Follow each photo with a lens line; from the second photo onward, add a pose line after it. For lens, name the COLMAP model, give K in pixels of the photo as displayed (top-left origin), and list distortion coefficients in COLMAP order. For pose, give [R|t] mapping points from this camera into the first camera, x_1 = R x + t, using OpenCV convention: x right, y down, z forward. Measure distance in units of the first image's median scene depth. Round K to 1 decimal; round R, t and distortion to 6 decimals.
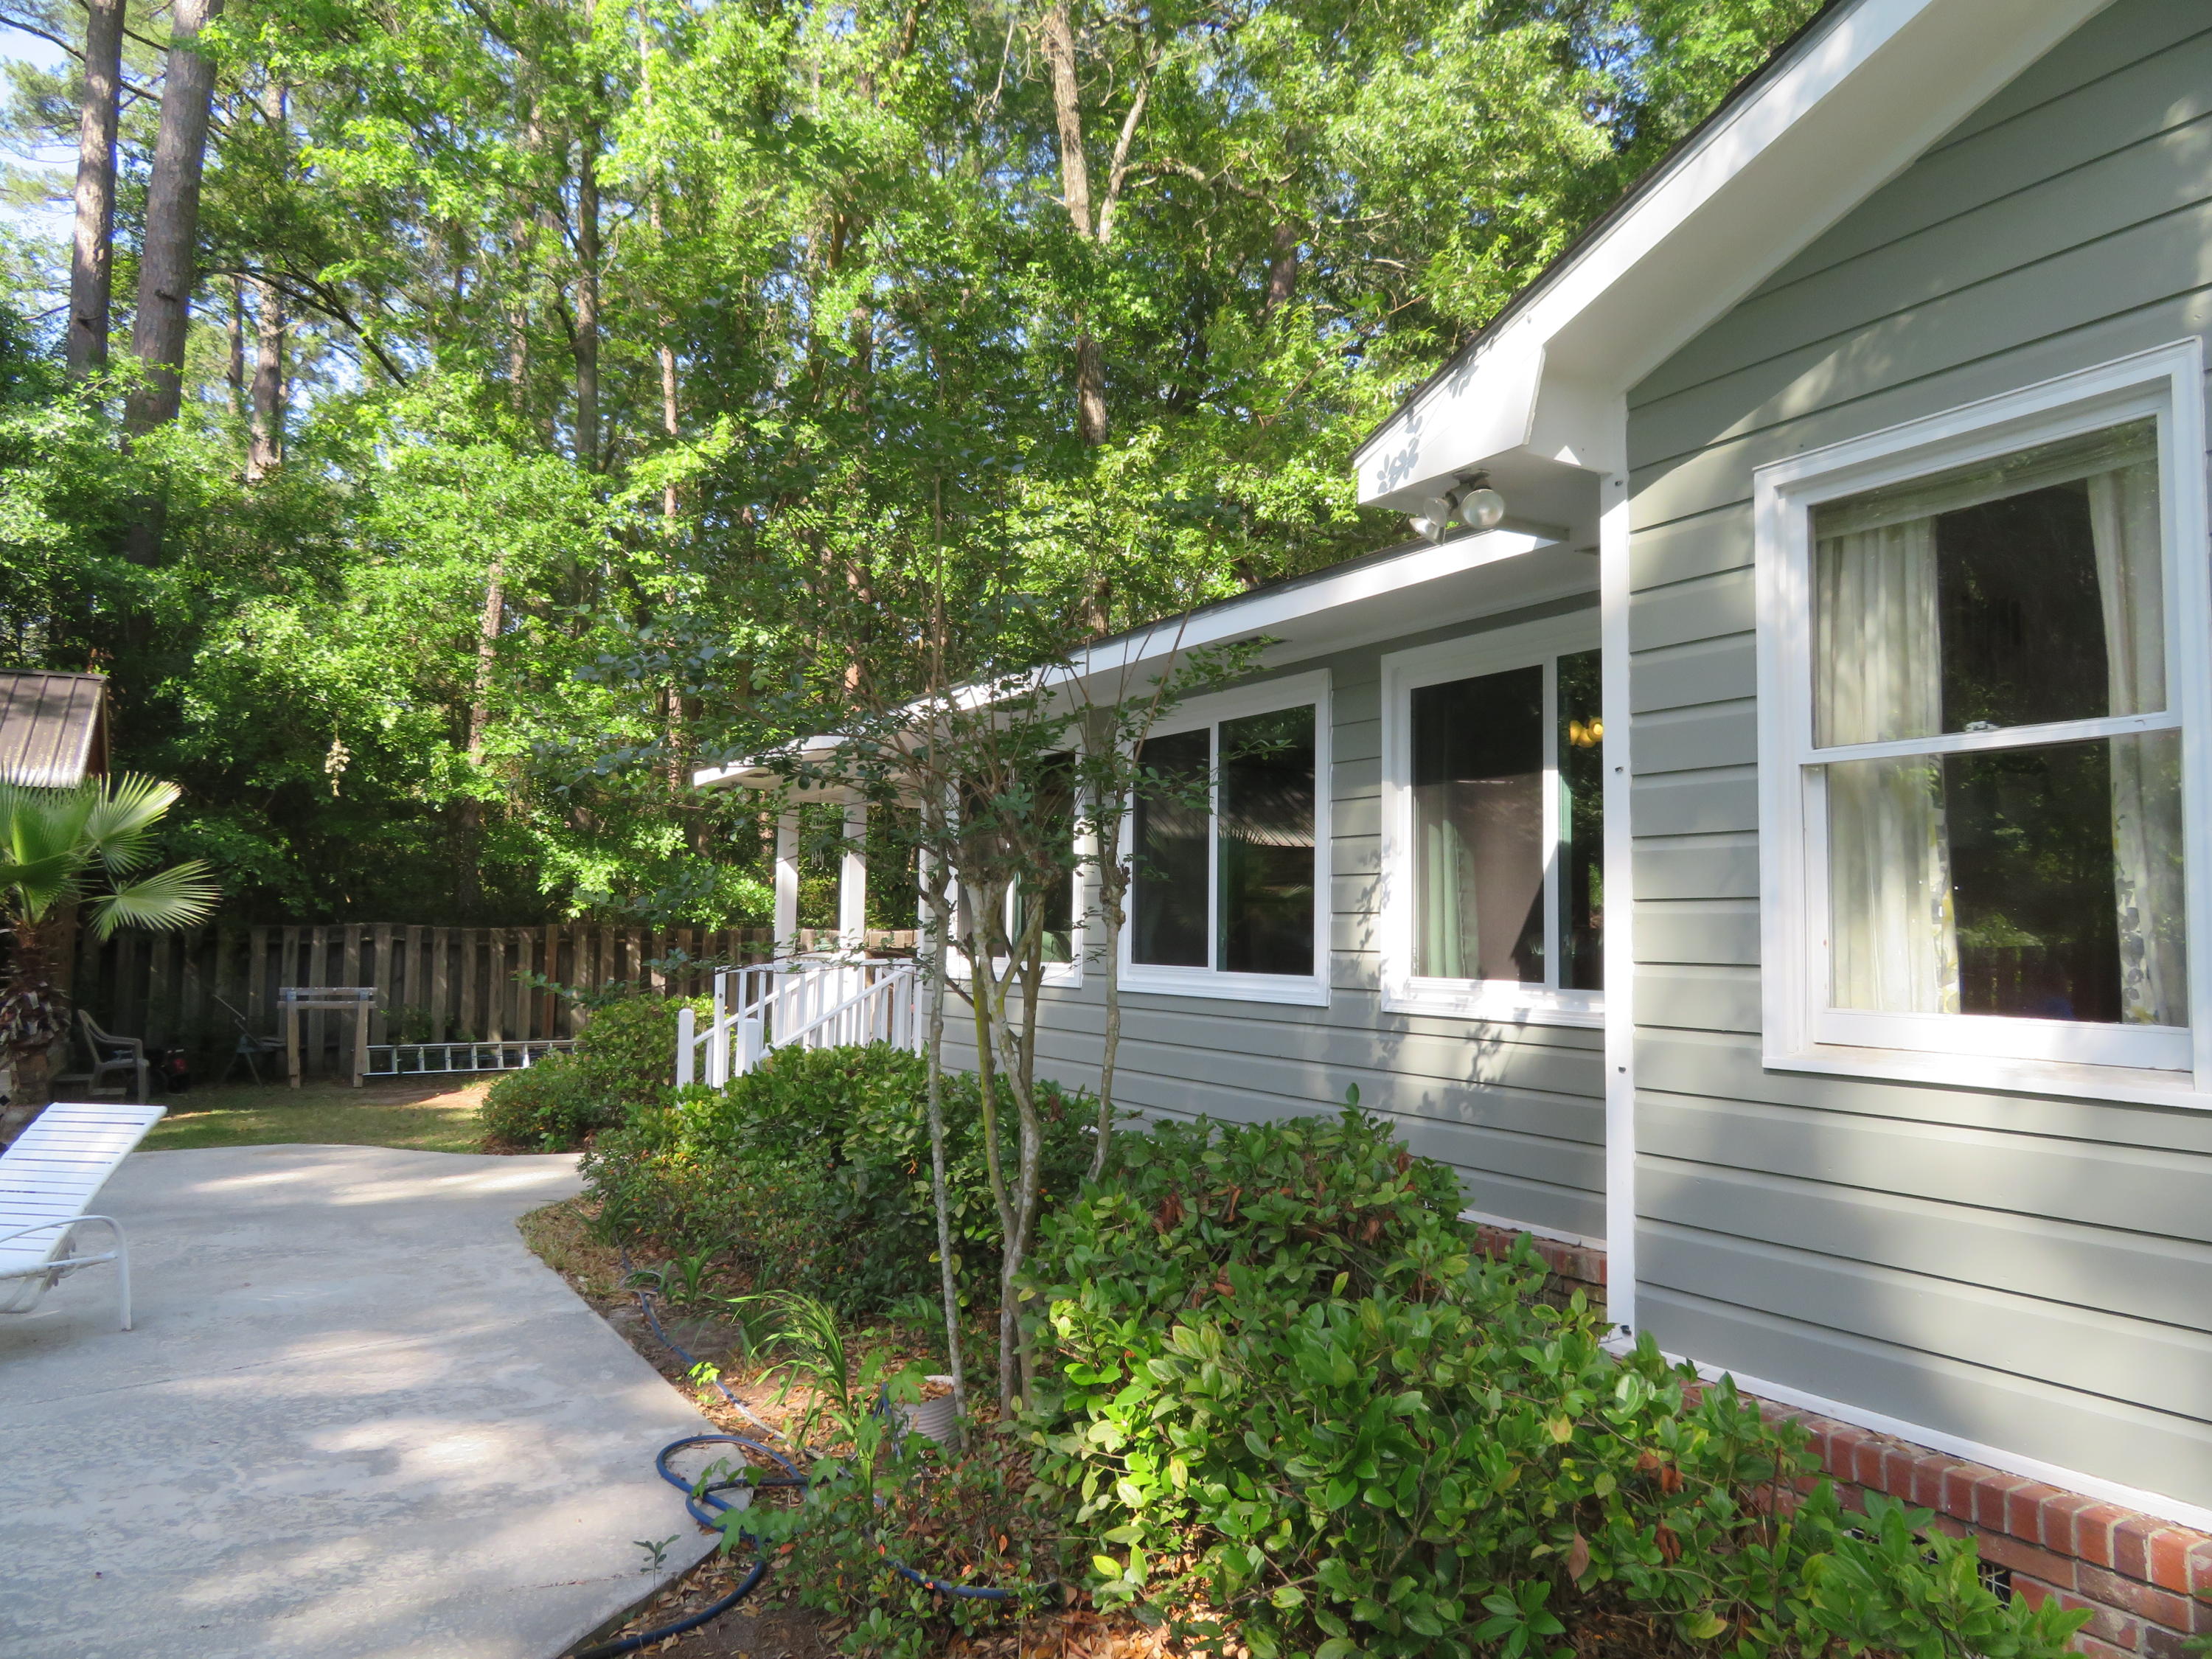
lens RADIAL K [[1572.5, 0, 1100.9], [0, 1572.5, 831.1], [0, 0, 1]] dist [-0.009712, 0.002500]
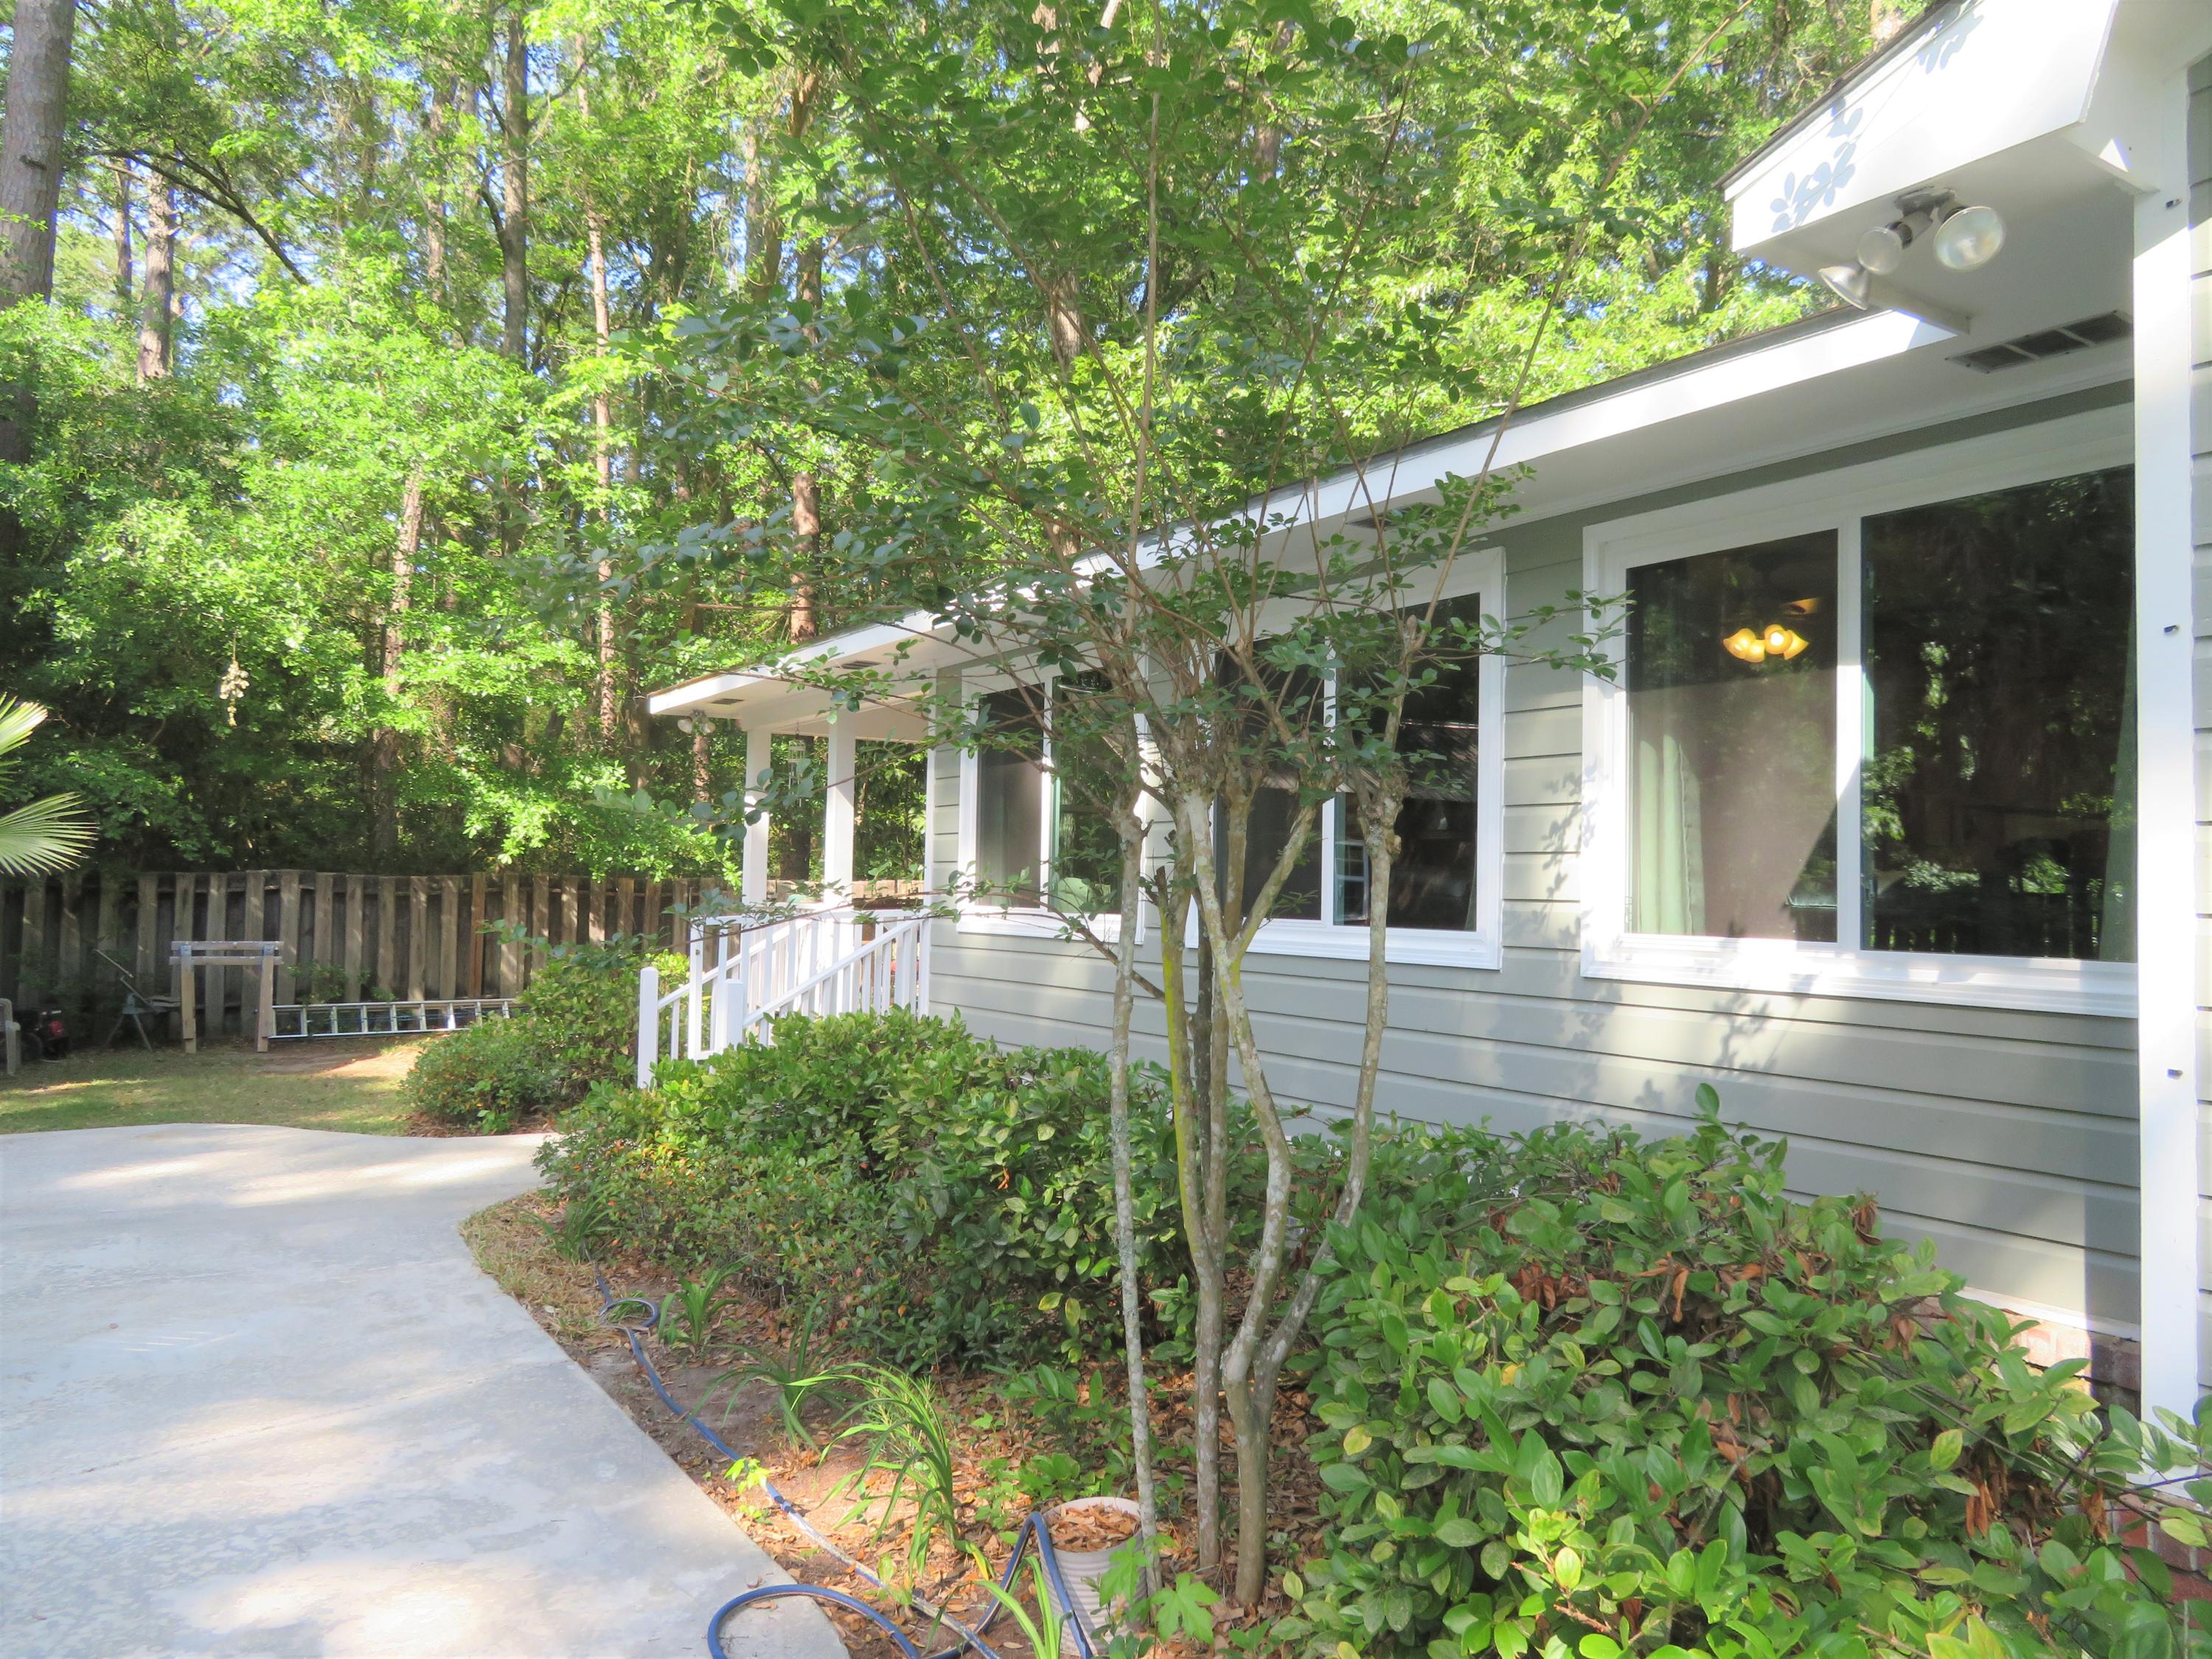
lens RADIAL K [[1572.5, 0, 1107.3], [0, 1572.5, 834.0], [0, 0, 1]] dist [-0.009712, 0.002500]
pose [[0.998627, 0.006179, 0.052019, -0.061267], [-0.007767, 0.999508, 0.030388, 0.012205], [-0.051806, -0.030750, 0.998184, 0.133415]]
